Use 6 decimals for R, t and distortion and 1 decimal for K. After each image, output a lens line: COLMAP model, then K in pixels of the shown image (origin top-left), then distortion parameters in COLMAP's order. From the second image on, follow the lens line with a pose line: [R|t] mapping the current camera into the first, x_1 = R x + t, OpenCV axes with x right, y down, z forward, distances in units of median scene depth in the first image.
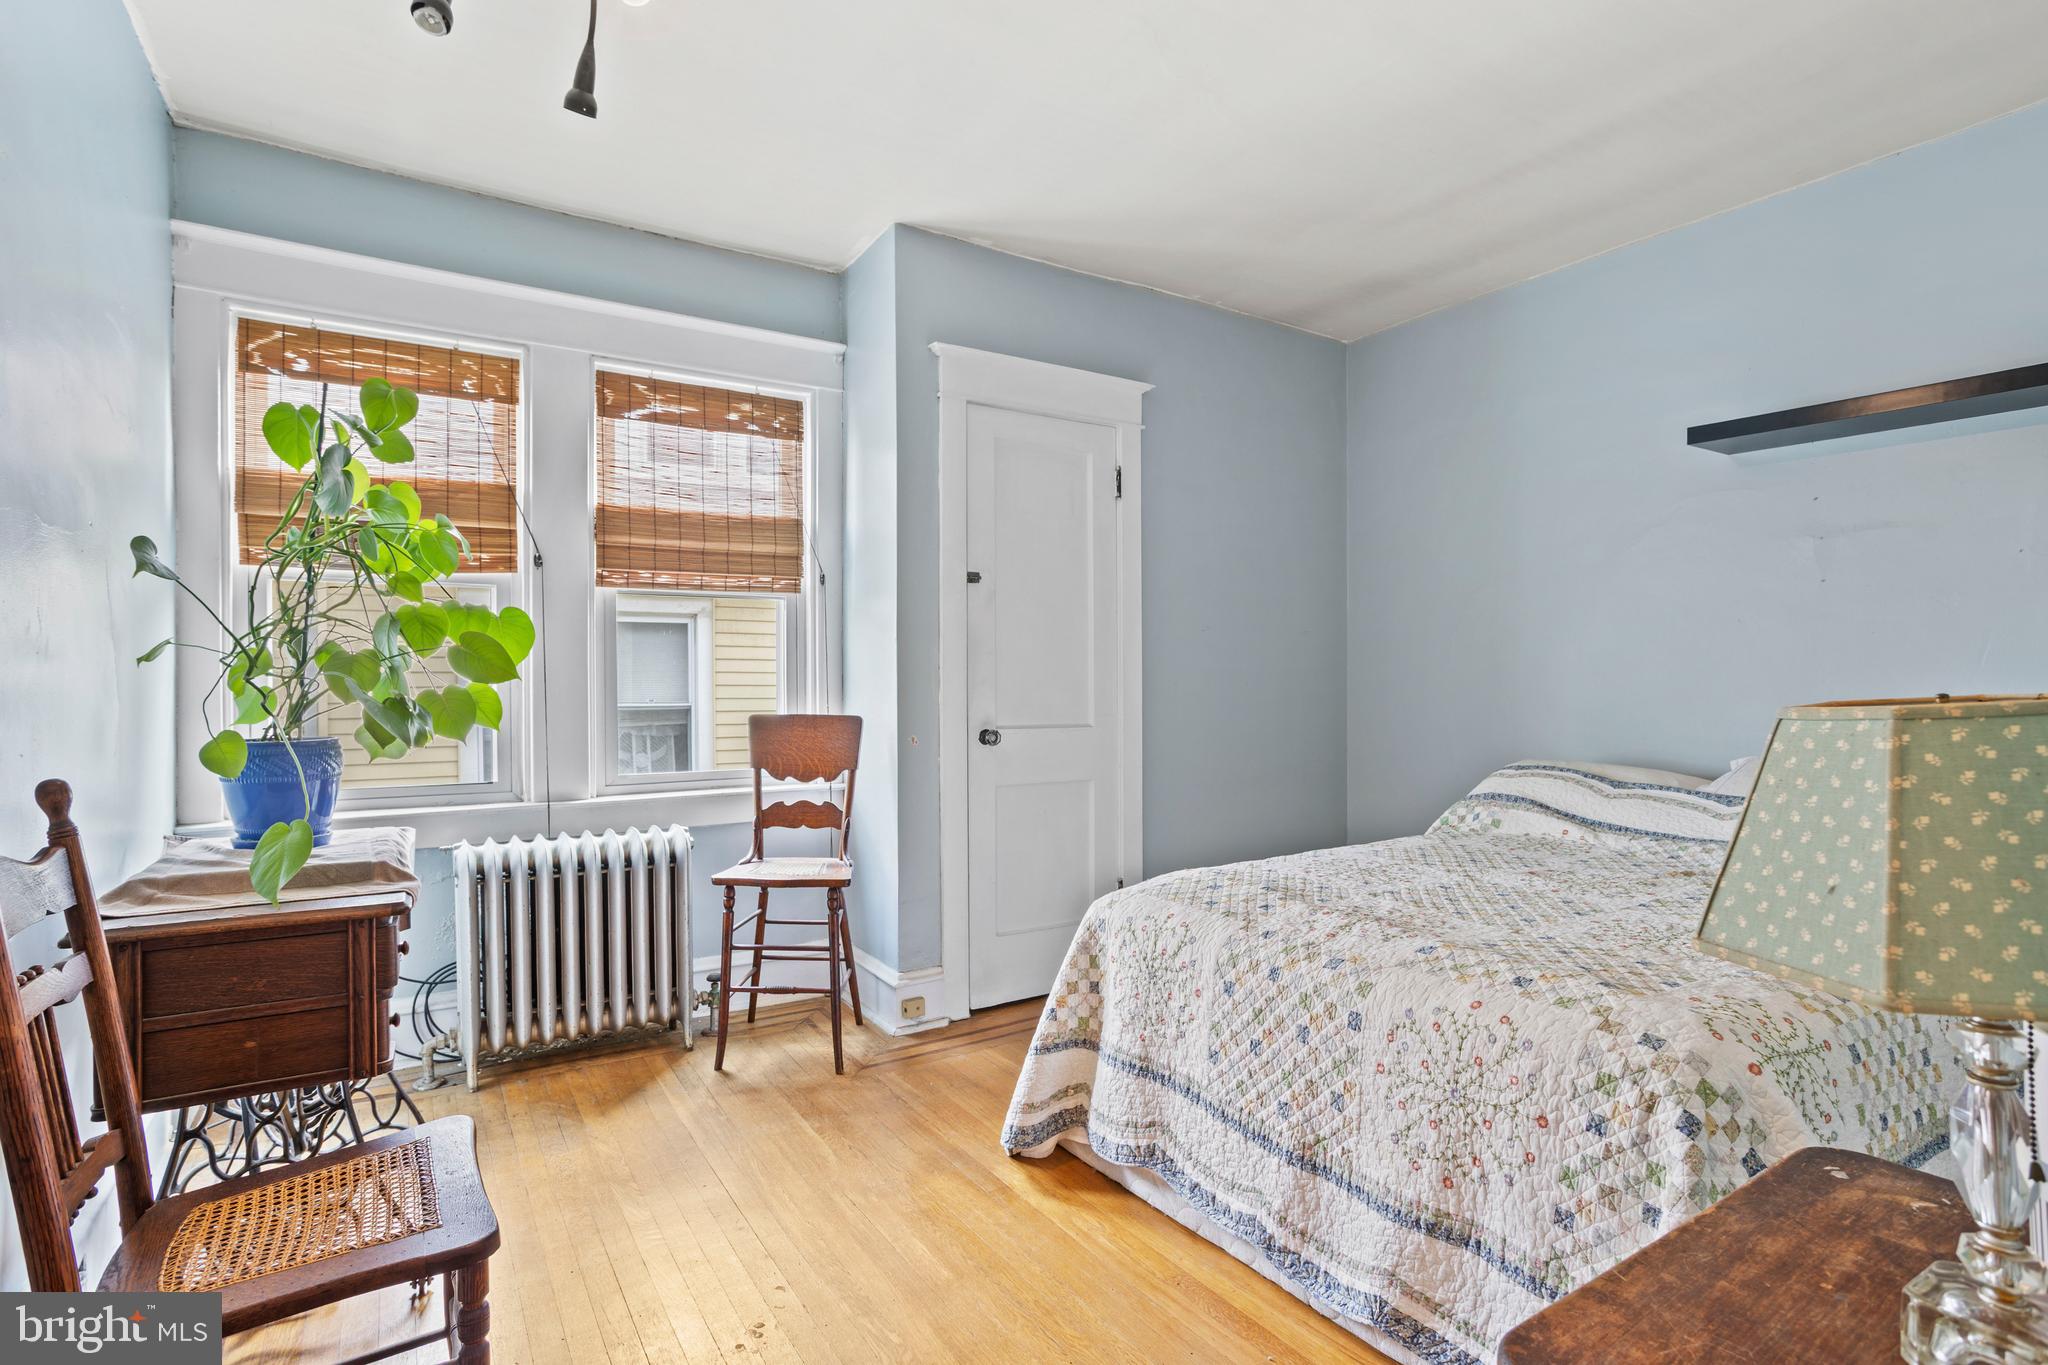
lens RADIAL K [[1027.3, 0, 1020.4], [0, 1027.3, 629.5], [0, 0, 1]] dist [-0.050165, 0.033447]
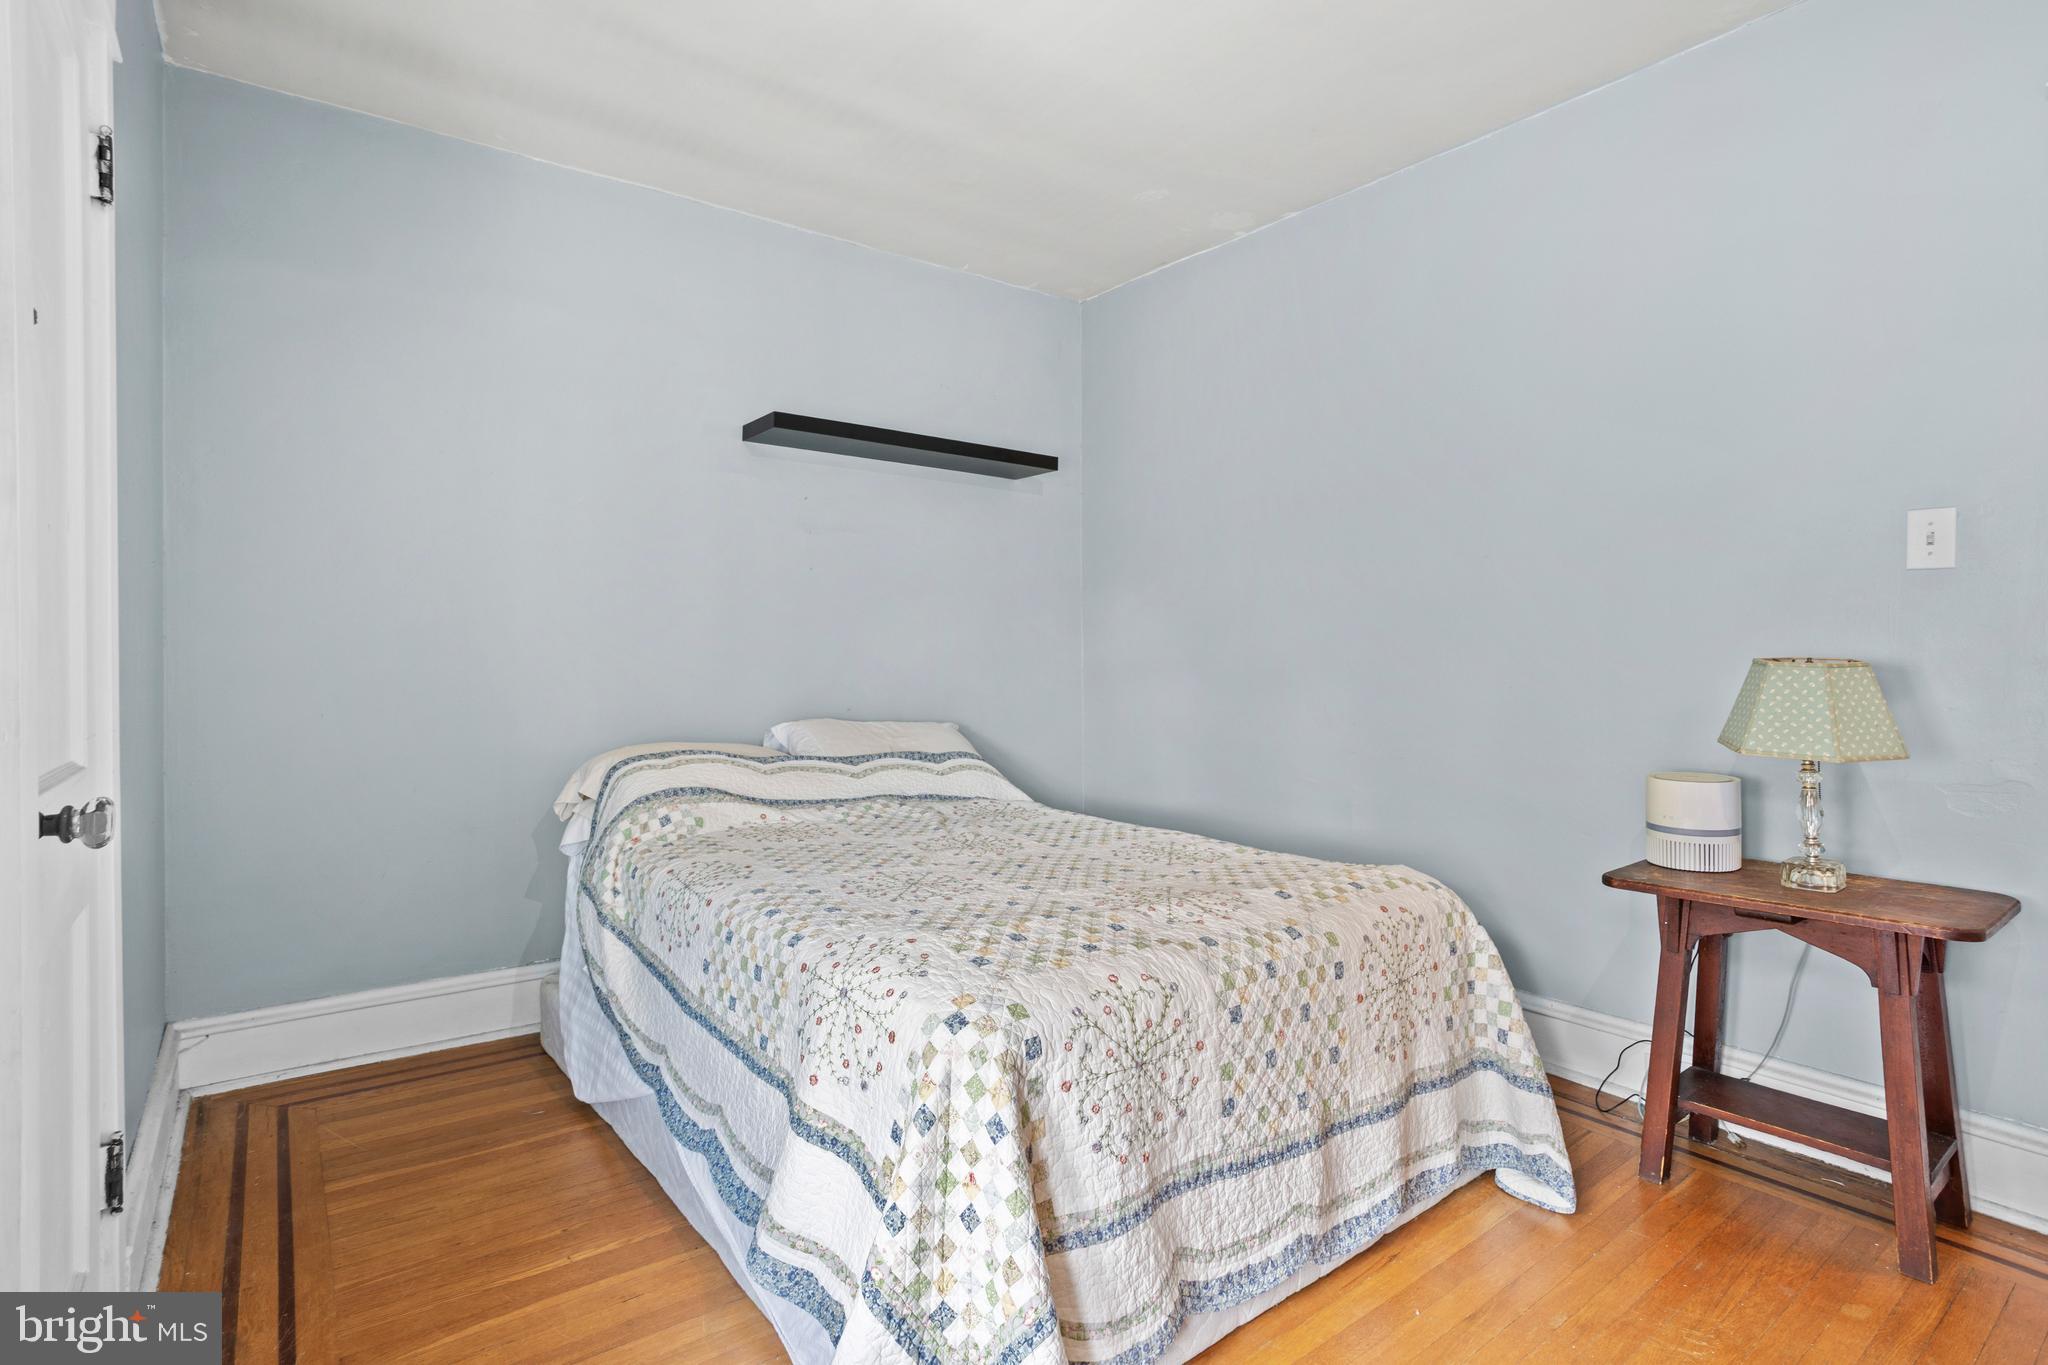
lens RADIAL K [[1027.3, 0, 1020.4], [0, 1027.3, 629.5], [0, 0, 1]] dist [-0.050165, 0.033447]
pose [[-0.074611, 0.028129, 0.996816, -0.598142], [-0.046646, 0.998409, -0.031665, 0.066891], [-0.996121, -0.048860, -0.073180, 1.194524]]
